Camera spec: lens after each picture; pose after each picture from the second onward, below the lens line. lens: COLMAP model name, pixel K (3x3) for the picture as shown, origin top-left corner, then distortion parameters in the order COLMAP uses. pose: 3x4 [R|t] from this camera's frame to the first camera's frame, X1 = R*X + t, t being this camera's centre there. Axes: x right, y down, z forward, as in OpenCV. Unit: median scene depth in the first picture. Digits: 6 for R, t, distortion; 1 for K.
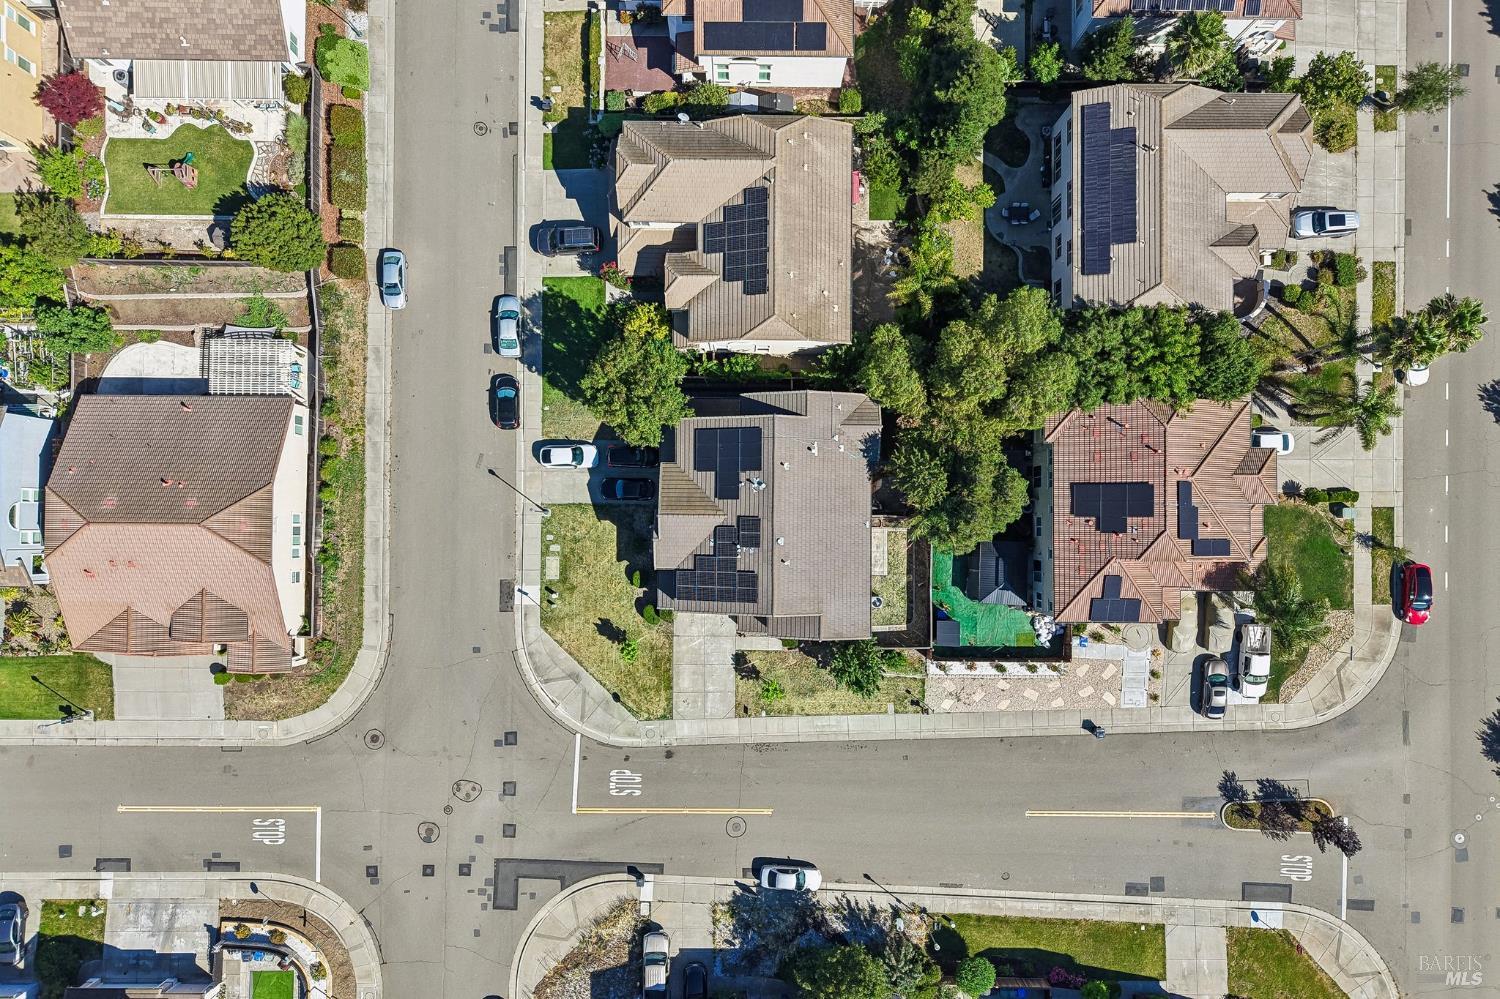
lens RADIAL K [[1020.5, 0, 750.0], [0, 1020.5, 499.5], [0, 0, 1]] dist [0.056211, -0.080107]
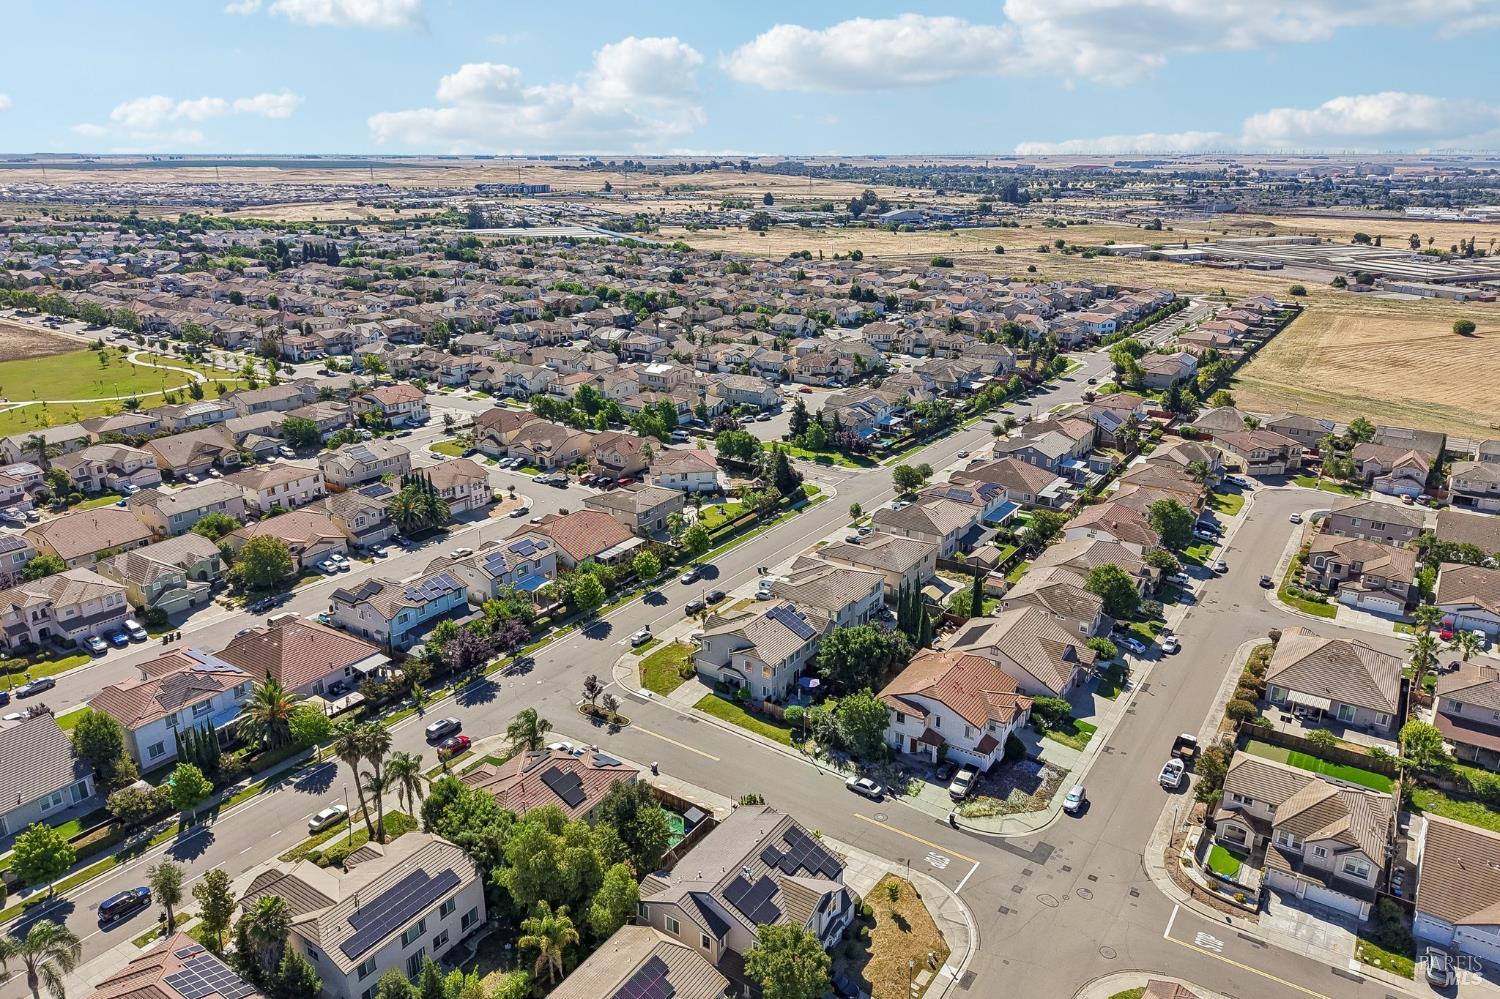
lens RADIAL K [[1009.3, 0, 755.5], [0, 1009.3, 500.1], [0, 0, 1]] dist [0.033892, -0.042971]
pose [[-0.838993, -0.188847, 0.510321, -0.535372], [0.543528, -0.246295, 0.802444, -0.871017], [-0.025850, 0.950618, 0.309283, 0.094471]]
